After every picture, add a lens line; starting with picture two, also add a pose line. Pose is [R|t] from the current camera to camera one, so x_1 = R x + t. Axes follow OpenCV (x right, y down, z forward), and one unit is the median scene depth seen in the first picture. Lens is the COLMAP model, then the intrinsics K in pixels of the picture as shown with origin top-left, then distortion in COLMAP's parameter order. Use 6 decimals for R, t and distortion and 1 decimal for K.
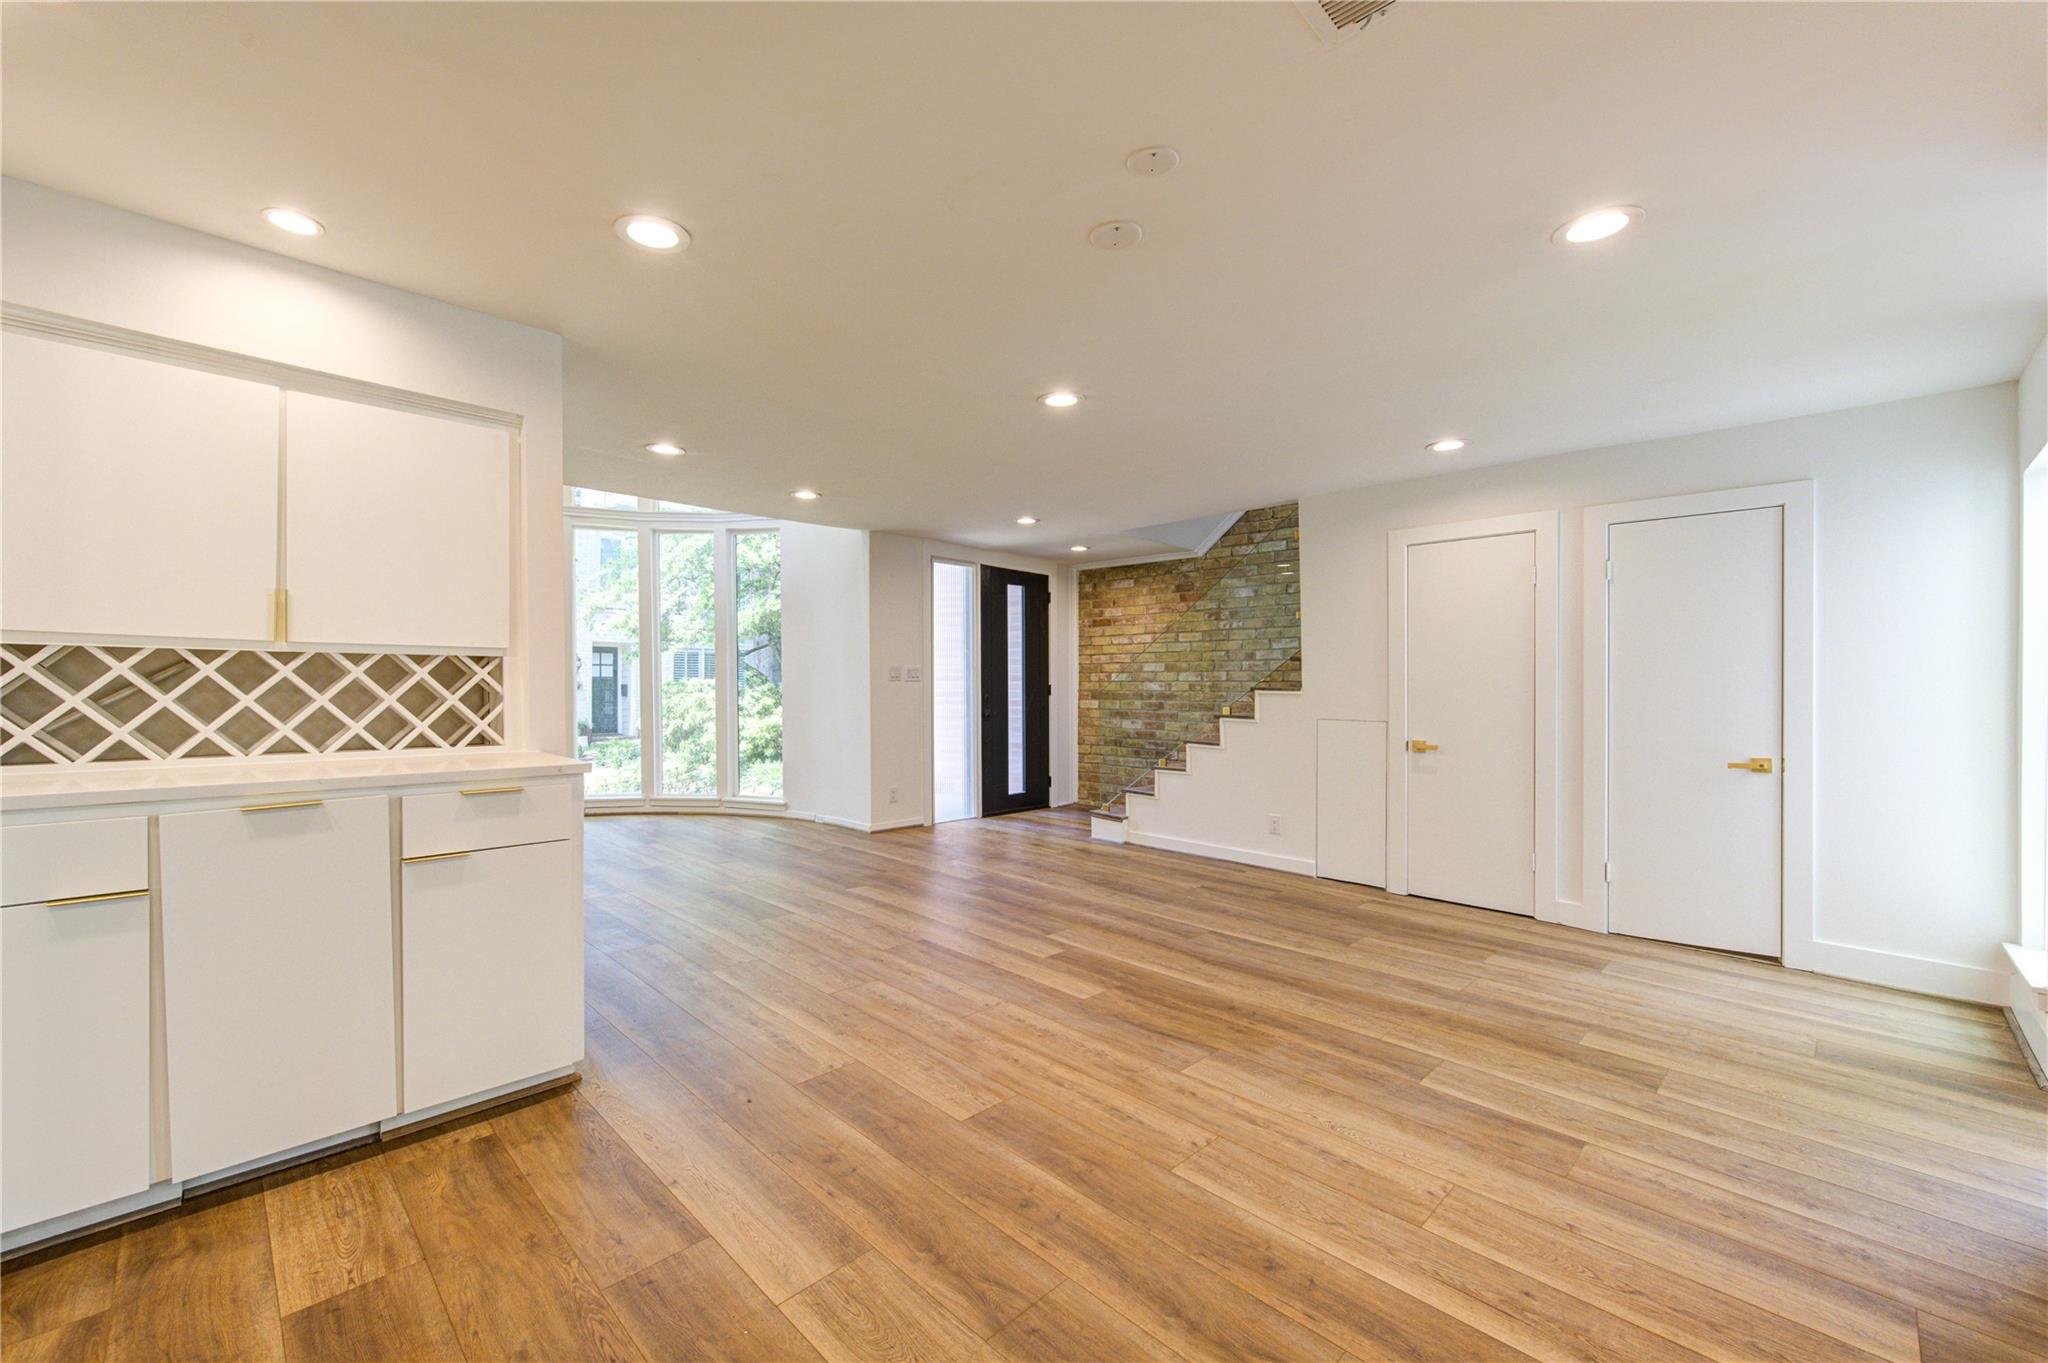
lens RADIAL K [[814.3, 0, 983.9], [0, 814.3, 678.9], [0, 0, 1]] dist [0.002288, 0.000232]
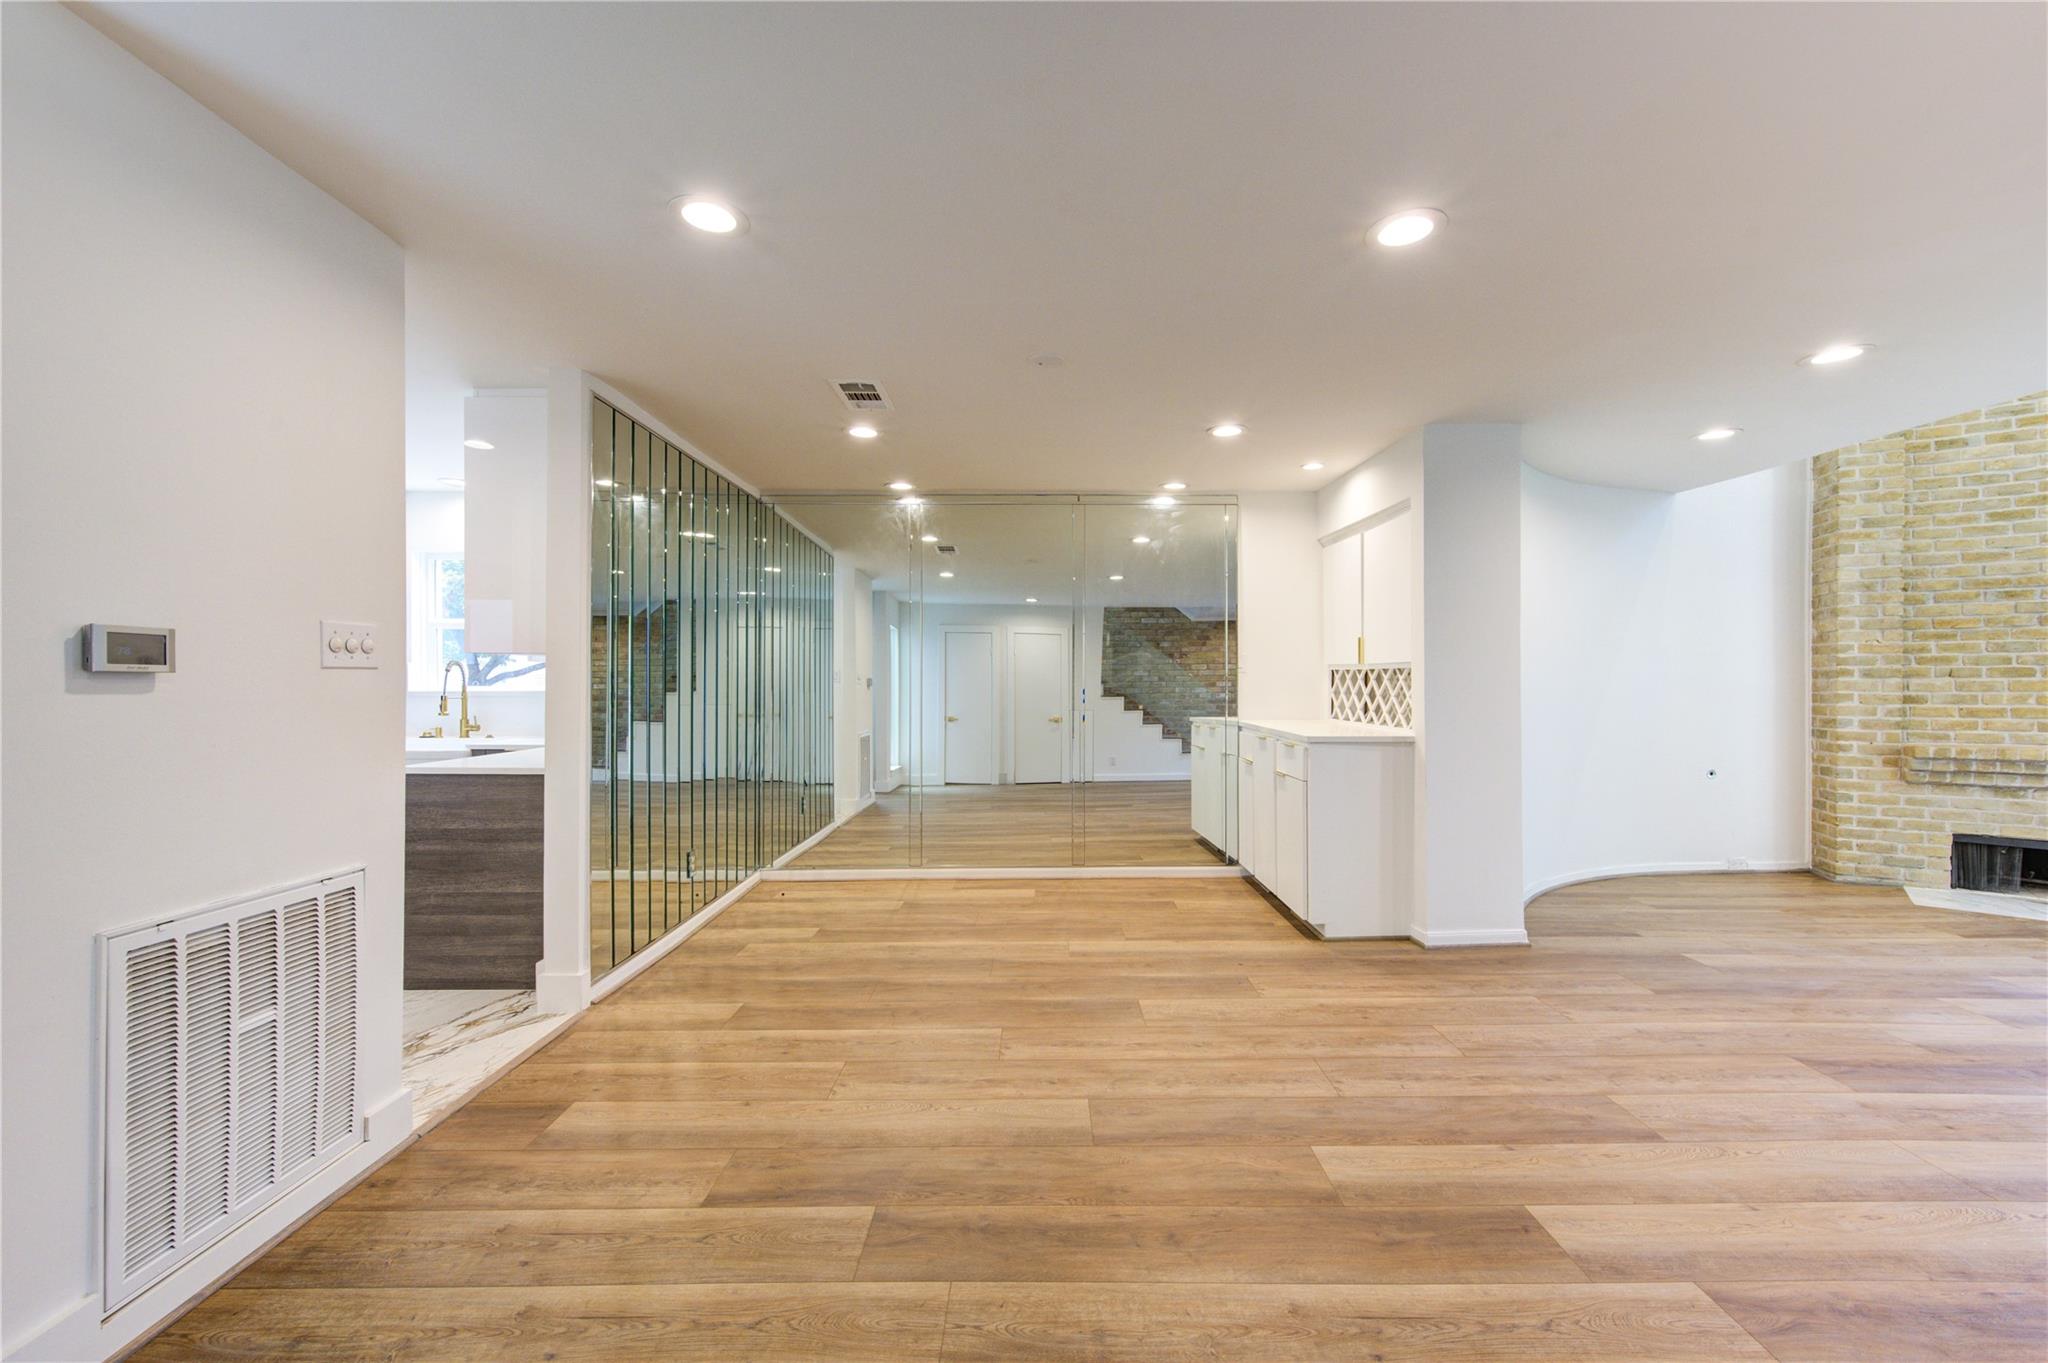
lens RADIAL K [[797.3, 0, 1024.8], [0, 797.3, 688.6], [0, 0, 1]] dist [-0.002123, 0.000152]
pose [[-0.699487, 0.000903, -0.714645, 0.653350], [-0.003517, 0.999983, 0.004706, 0.002139], [0.714637, 0.005805, -0.699471, 1.092354]]
